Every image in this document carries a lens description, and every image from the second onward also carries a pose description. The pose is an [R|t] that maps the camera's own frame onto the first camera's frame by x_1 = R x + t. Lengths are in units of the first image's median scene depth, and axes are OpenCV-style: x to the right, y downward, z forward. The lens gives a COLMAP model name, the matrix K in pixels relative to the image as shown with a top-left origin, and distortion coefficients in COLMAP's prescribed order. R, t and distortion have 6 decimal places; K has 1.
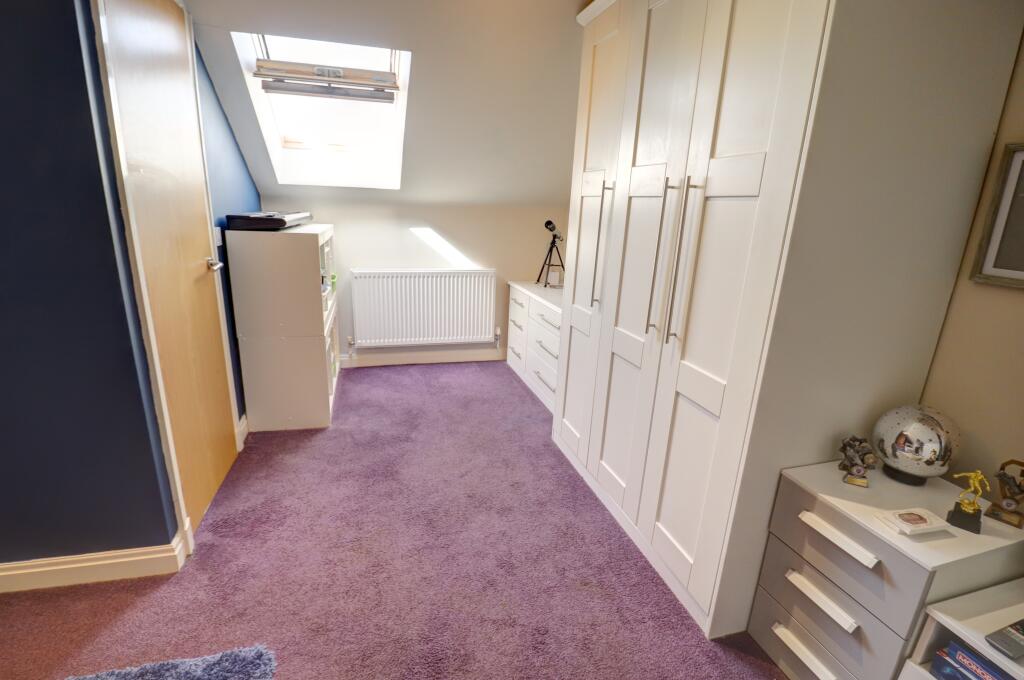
lens RADIAL K [[479.8, 0, 508.5], [0, 479.8, 336.5], [0, 0, 1]] dist [-0.017235, -0.000810]
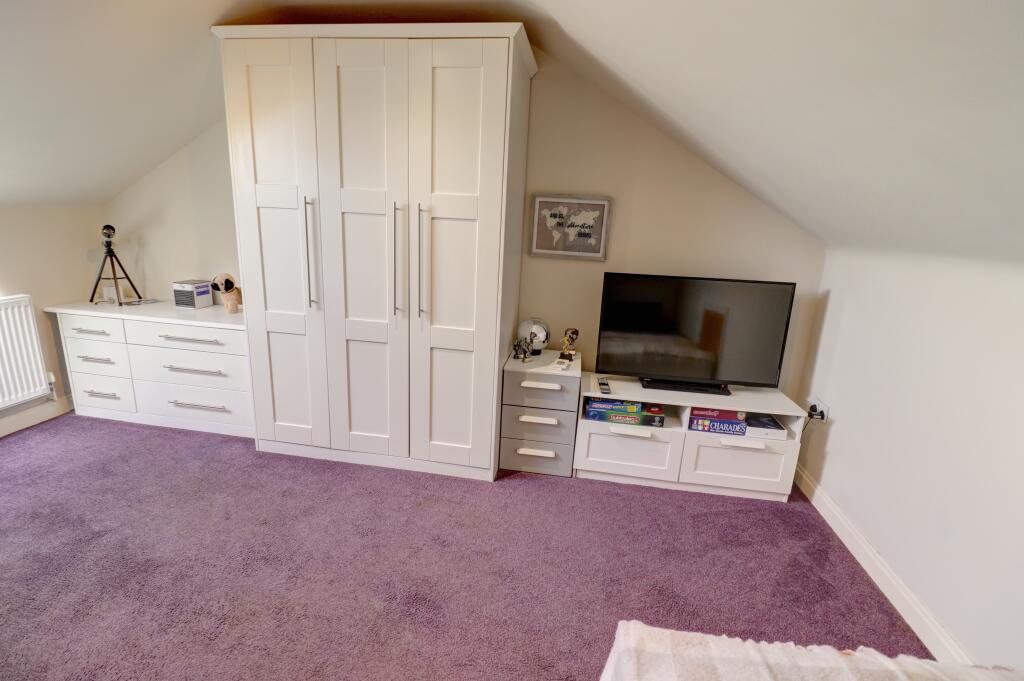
lens RADIAL K [[472.0, 0, 519.7], [0, 472.0, 323.9], [0, 0, 1]] dist [-0.002618, -0.010145]
pose [[0.410347, -0.216302, 0.885906, -0.750330], [0.205351, 0.968430, 0.141334, -0.097532], [-0.888508, 0.123926, 0.441810, 0.097400]]
